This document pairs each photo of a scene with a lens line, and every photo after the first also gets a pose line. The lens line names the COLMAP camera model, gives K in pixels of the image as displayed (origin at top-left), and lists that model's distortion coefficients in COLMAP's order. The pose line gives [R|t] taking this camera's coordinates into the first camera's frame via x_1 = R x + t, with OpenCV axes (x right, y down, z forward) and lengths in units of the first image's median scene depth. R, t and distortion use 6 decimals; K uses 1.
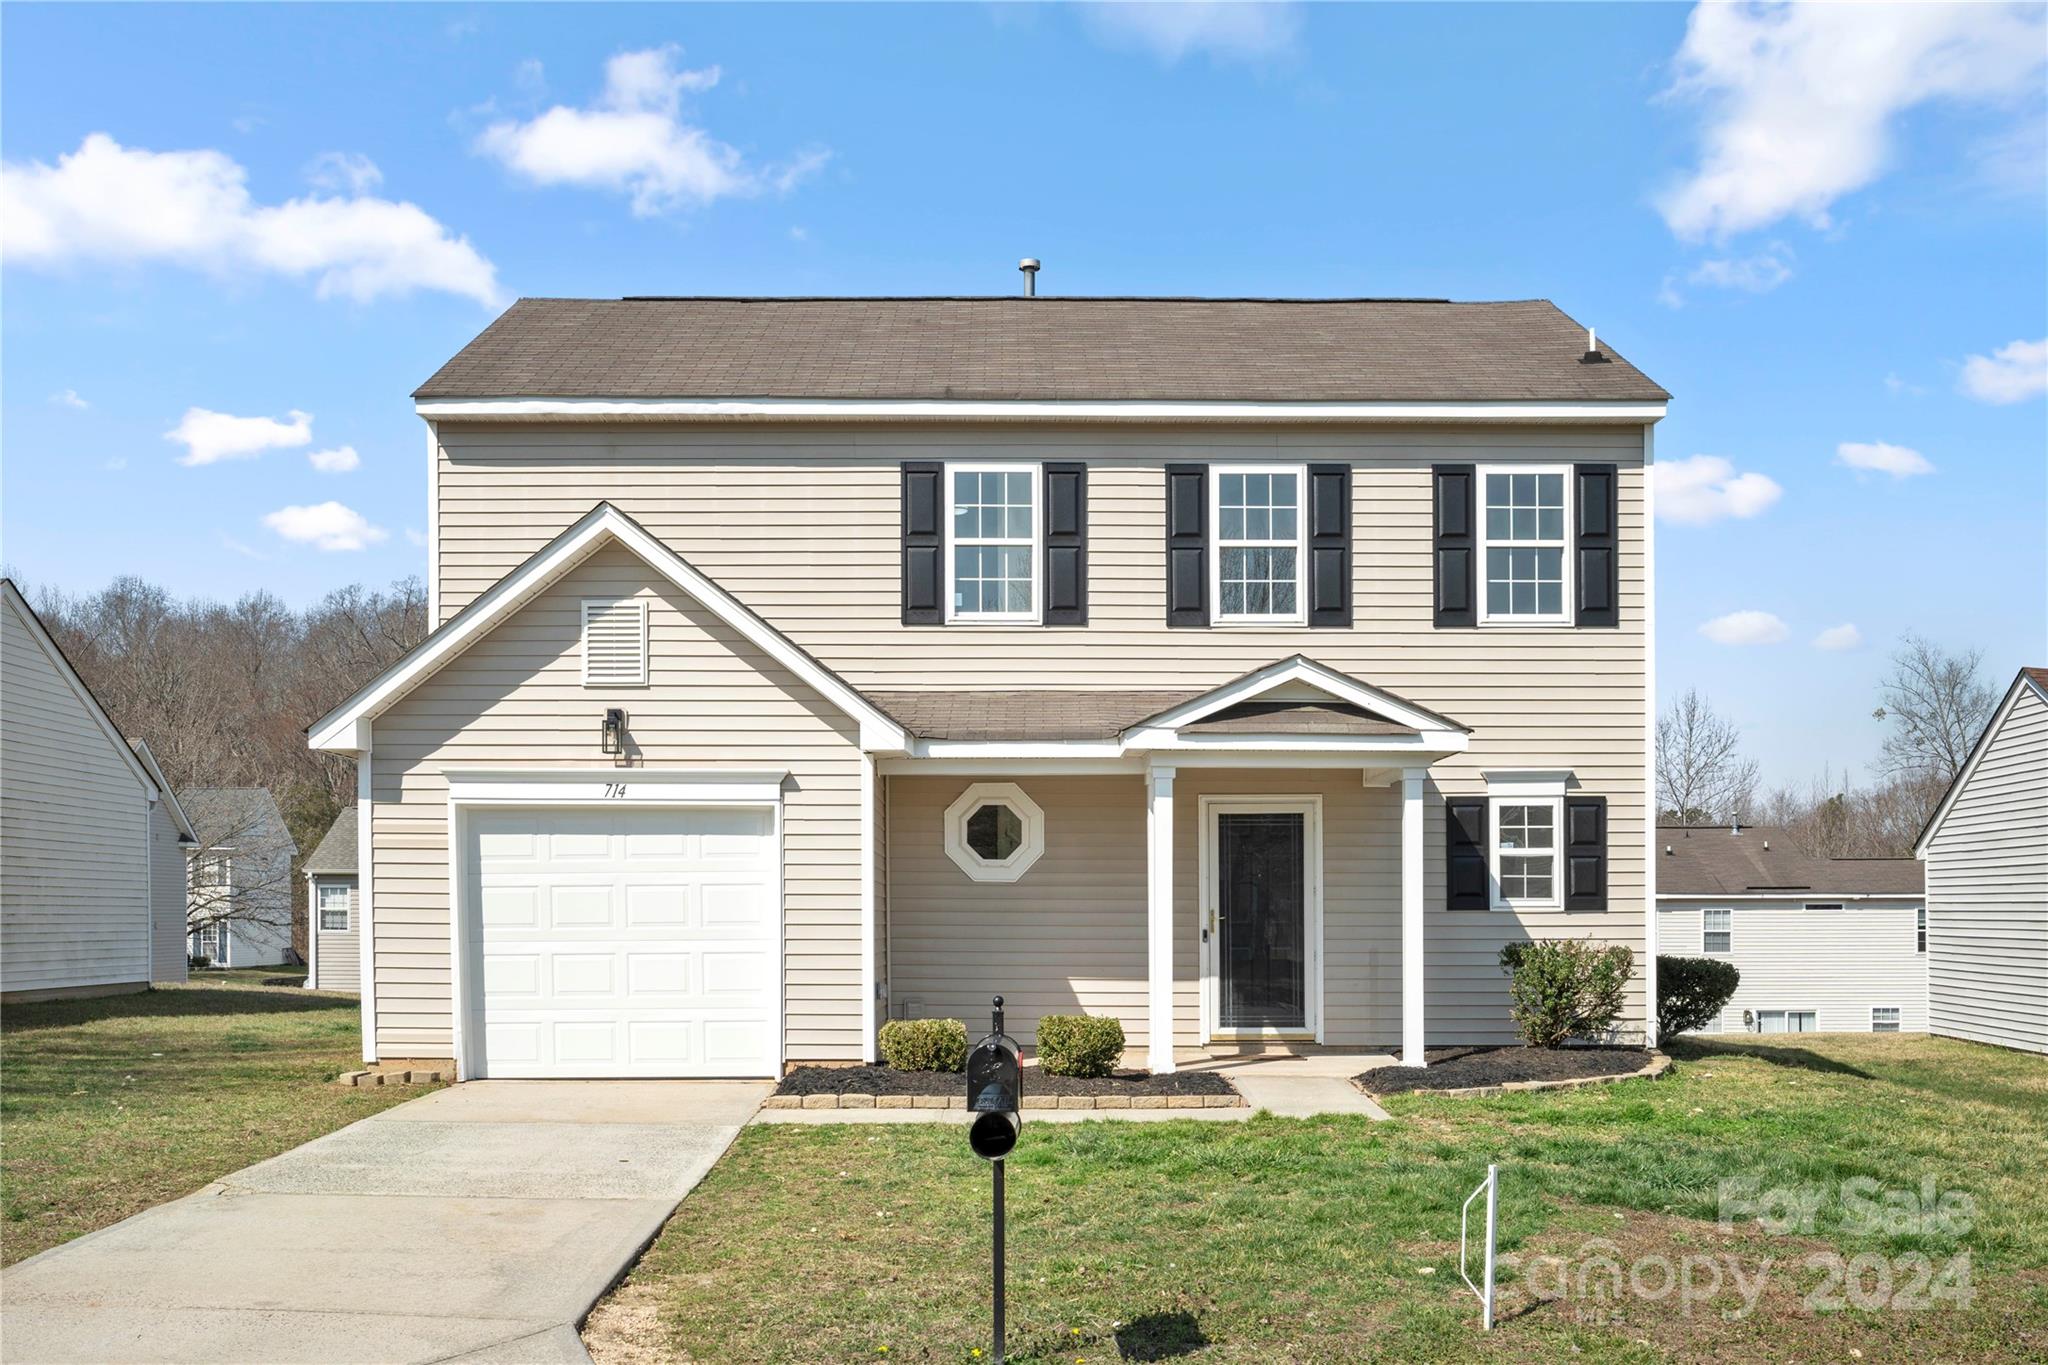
lens RADIAL K [[2156.0, 0, 1025.6], [0, 2156.0, 684.9], [0, 0, 1]] dist [0.014900, 0.000000]
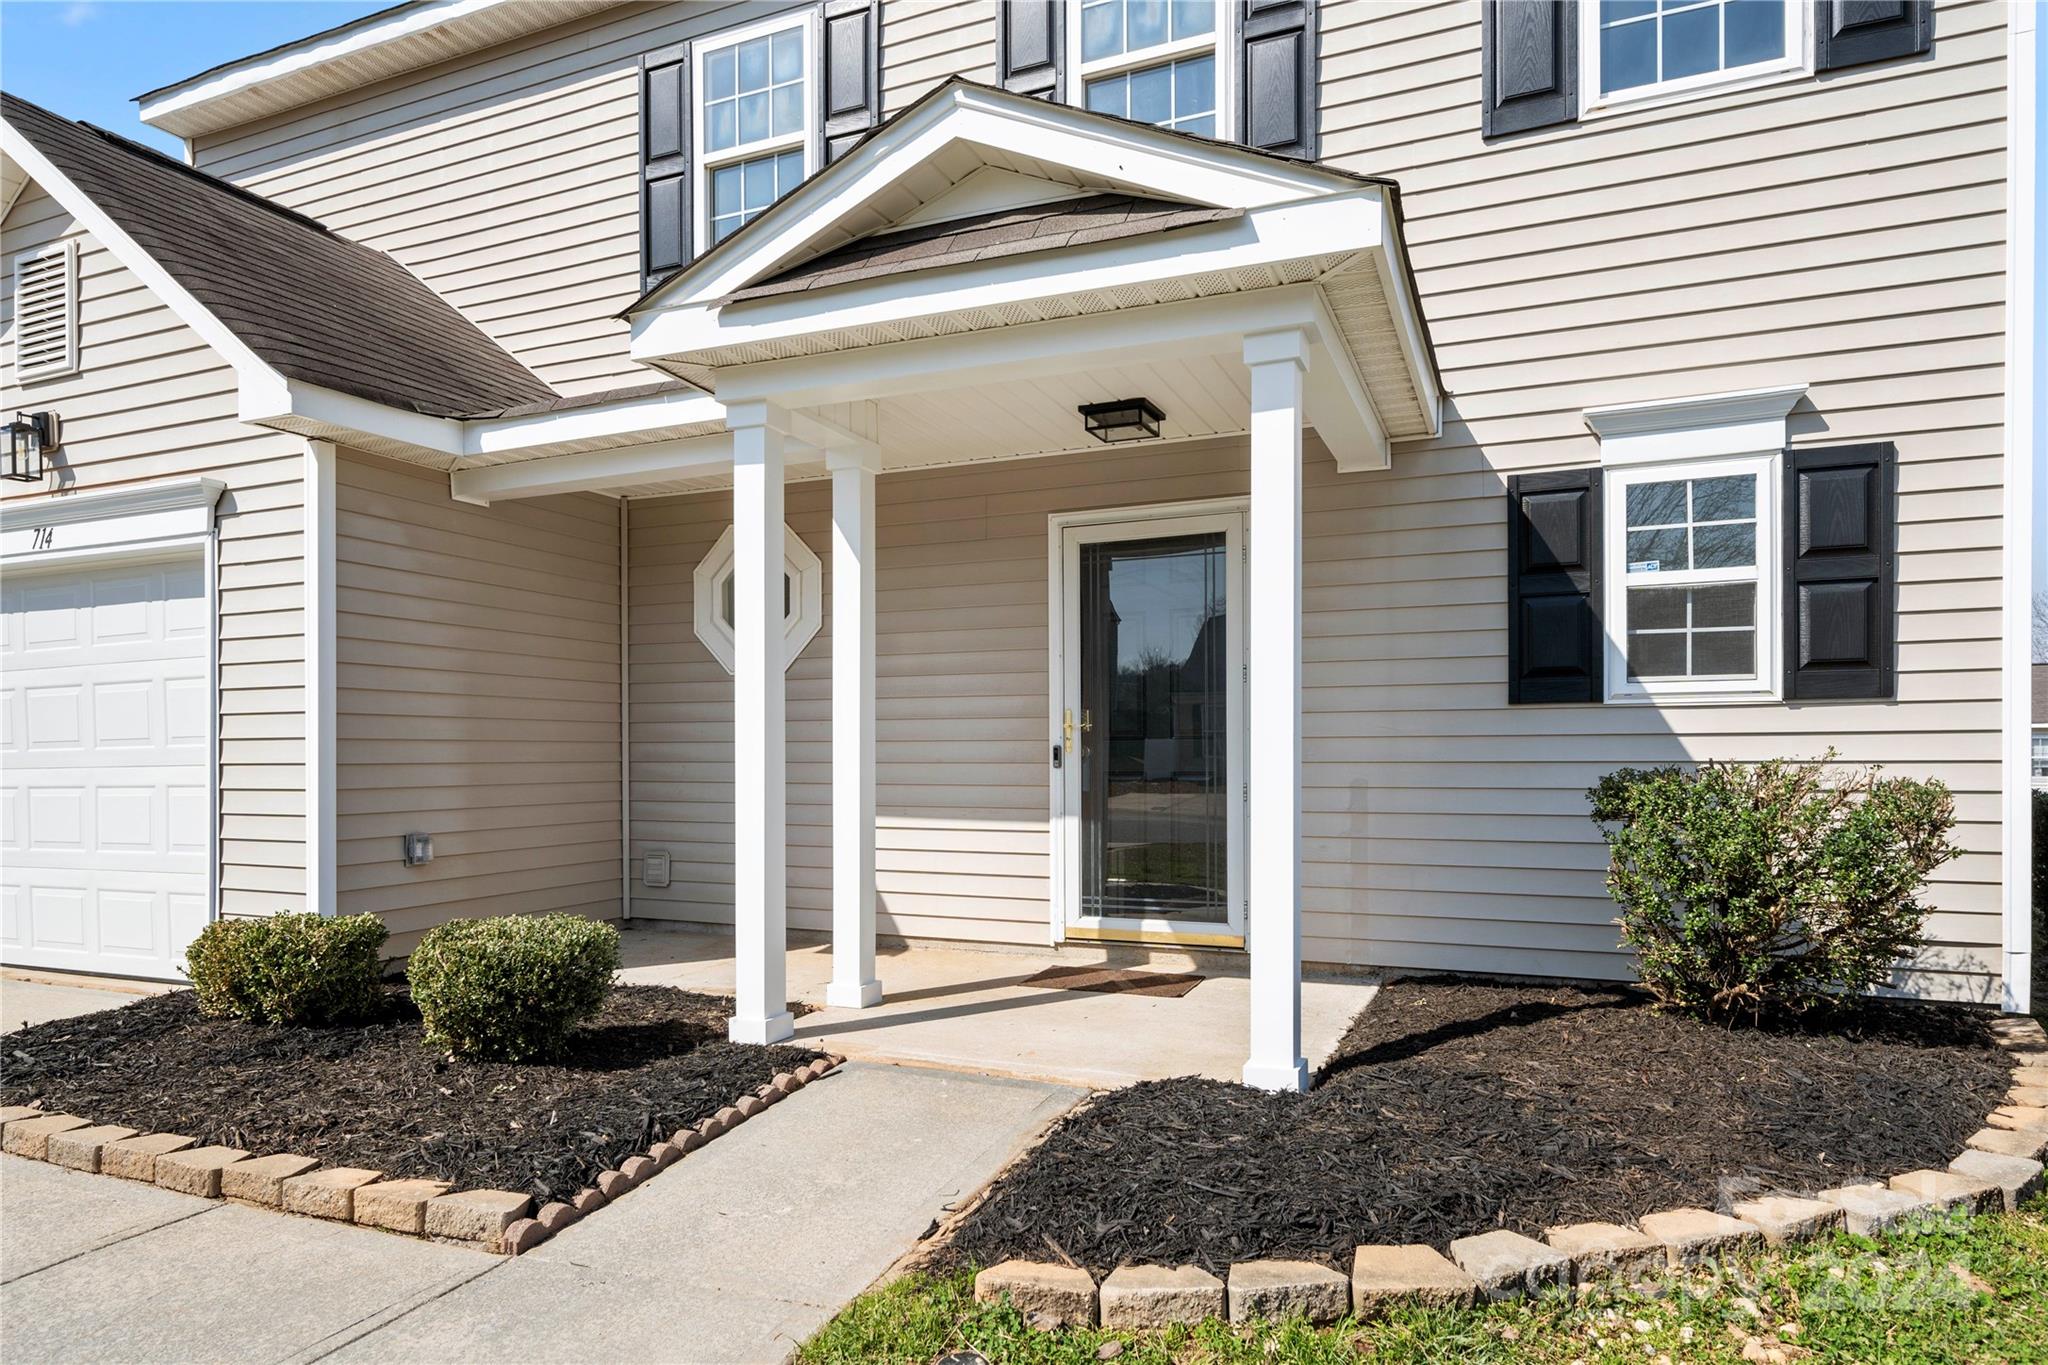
lens RADIAL K [[1193.5, 0, 1036.8], [0, 1193.5, 719.4], [0, 0, 1]] dist [-0.005394, -0.001180]
pose [[0.912625, -0.014408, -0.408543, 0.208193], [0.047227, 0.996403, 0.070358, 0.083316], [0.406060, -0.083505, 0.910023, 0.704933]]
